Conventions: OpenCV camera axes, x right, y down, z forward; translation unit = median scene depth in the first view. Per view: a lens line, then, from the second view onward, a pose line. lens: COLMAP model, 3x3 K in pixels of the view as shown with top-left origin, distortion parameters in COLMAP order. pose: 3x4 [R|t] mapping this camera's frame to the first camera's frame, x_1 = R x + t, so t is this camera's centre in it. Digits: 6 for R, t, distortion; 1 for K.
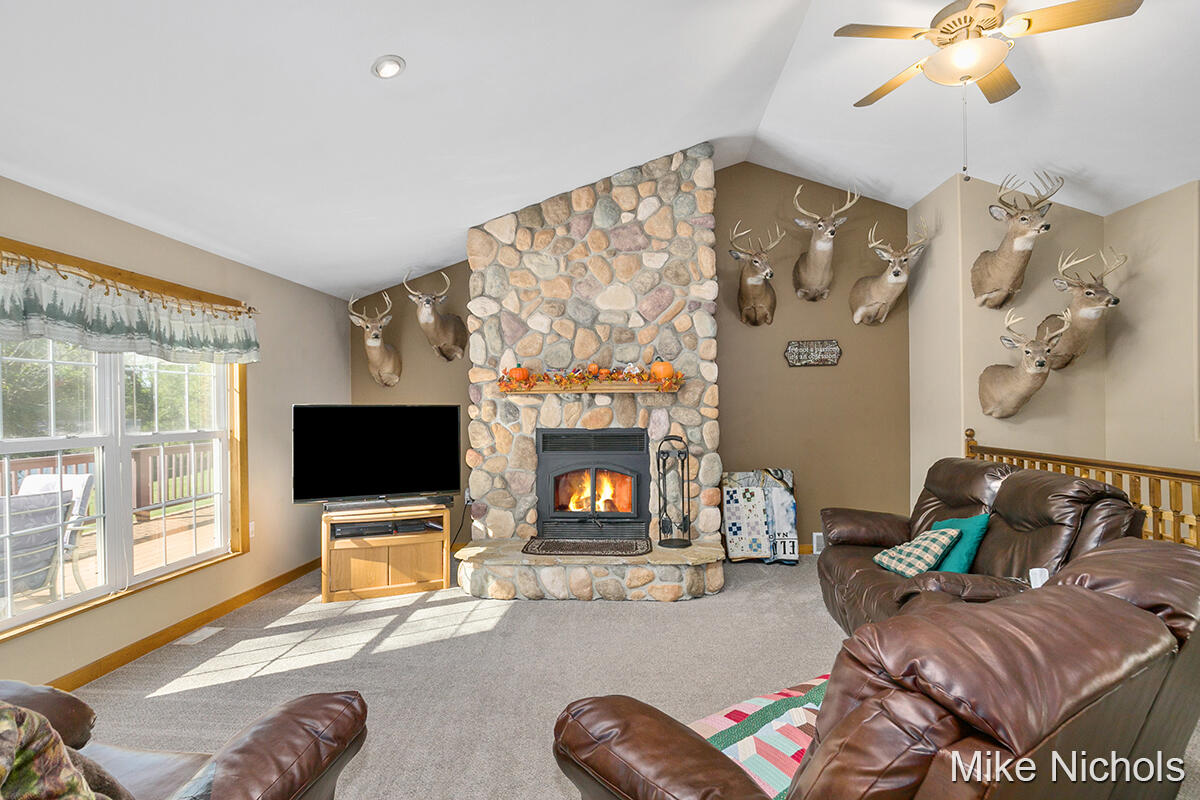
lens RADIAL K [[609.1, 0, 600.0], [0, 609.1, 400.0], [0, 0, 1]] dist [-0.002702, -0.000314]
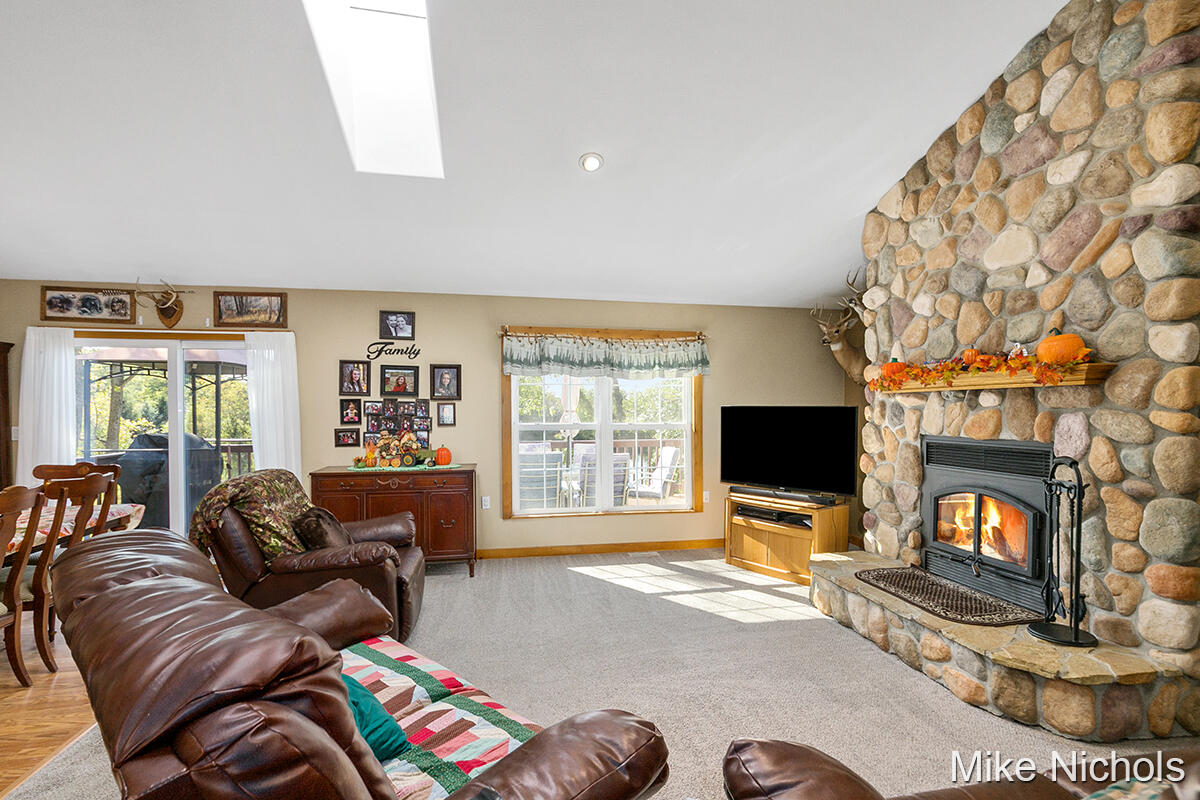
lens RADIAL K [[555.3, 0, 600.1], [0, 555.3, 413.6], [0, 0, 1]] dist [0.000902, 0.000597]
pose [[0.256978, 0.012506, -0.966336, 0.513755], [0.009669, 0.999833, 0.015511, 0.002554], [0.966369, -0.013329, 0.256814, 0.399492]]
